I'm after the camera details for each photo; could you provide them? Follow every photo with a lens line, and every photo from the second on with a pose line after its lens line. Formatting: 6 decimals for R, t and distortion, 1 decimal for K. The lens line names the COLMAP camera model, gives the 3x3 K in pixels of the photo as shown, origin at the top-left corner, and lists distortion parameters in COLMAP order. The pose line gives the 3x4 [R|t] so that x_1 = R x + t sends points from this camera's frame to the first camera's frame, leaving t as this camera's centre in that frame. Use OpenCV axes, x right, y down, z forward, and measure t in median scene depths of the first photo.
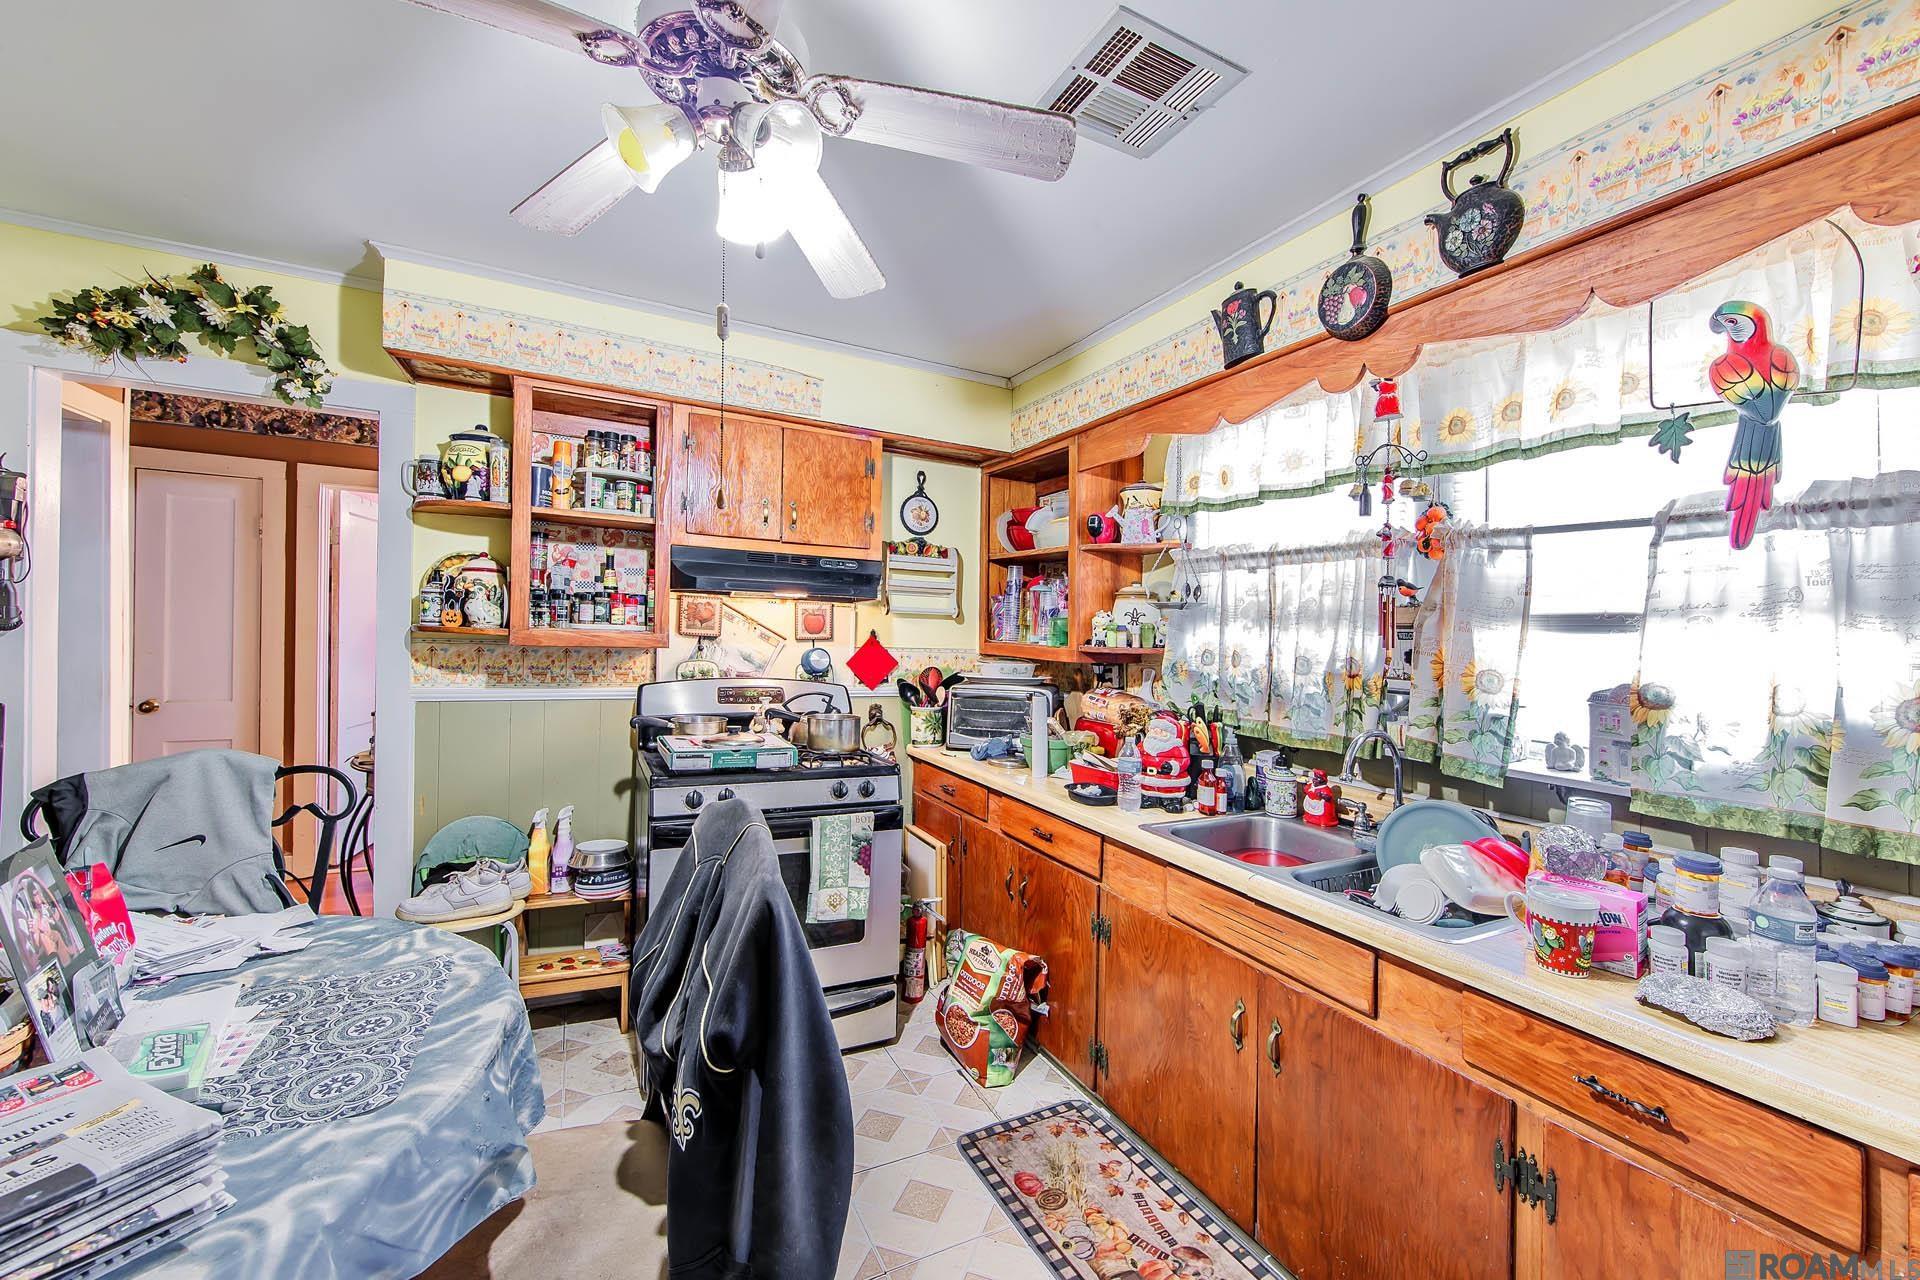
lens RADIAL K [[749.1, 0, 968.9], [0, 749.1, 630.7], [0, 0, 1]] dist [-0.000478, -0.000029]
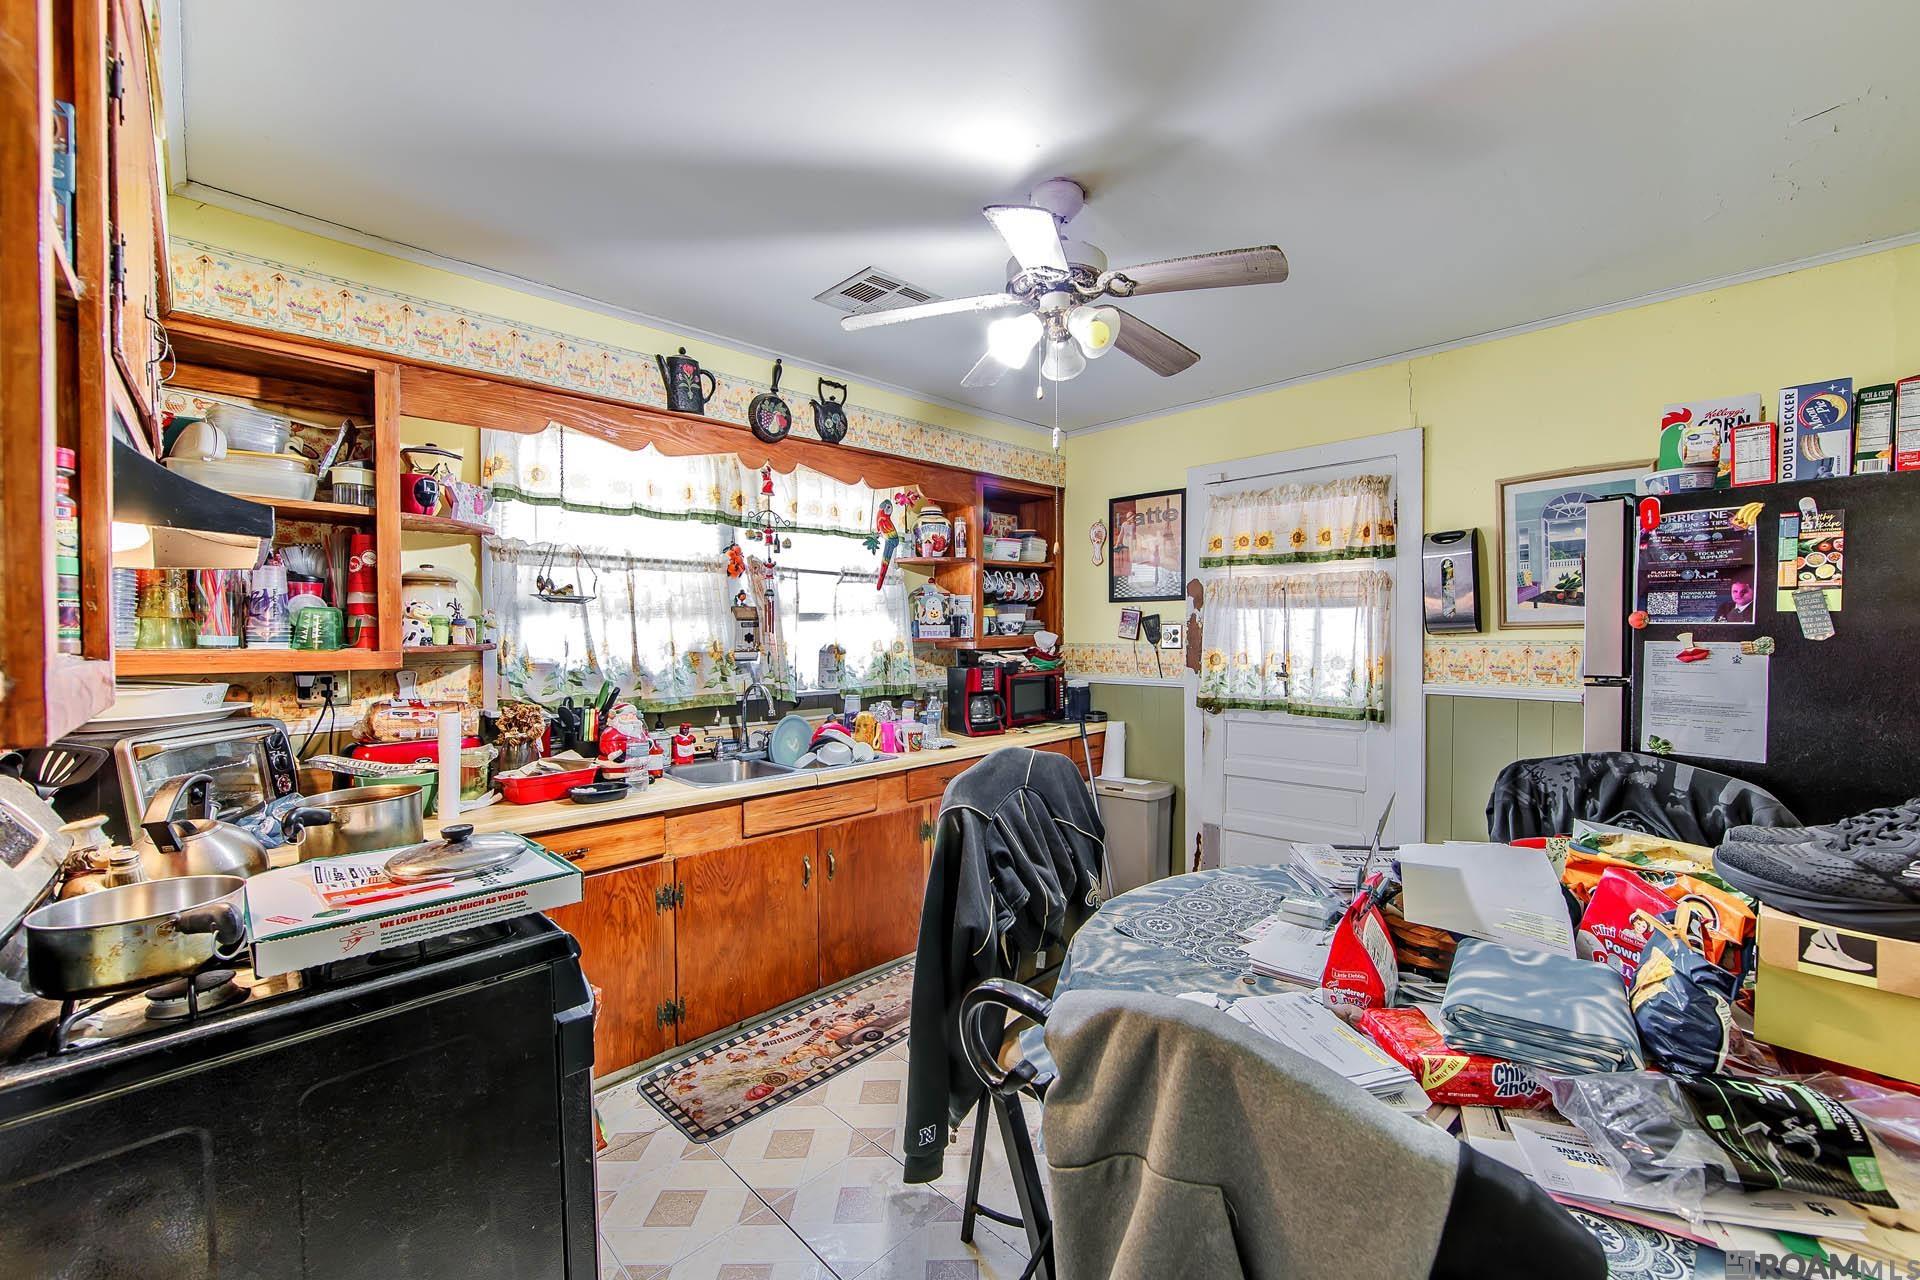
lens RADIAL K [[749.1, 0, 968.2], [0, 749.1, 638.8], [0, 0, 1]] dist [-0.000478, -0.000029]
pose [[-0.297109, -0.030461, 0.954357, -1.172751], [0.000514, 0.999486, 0.032061, -0.015932], [-0.954843, 0.010016, -0.296941, 1.072060]]
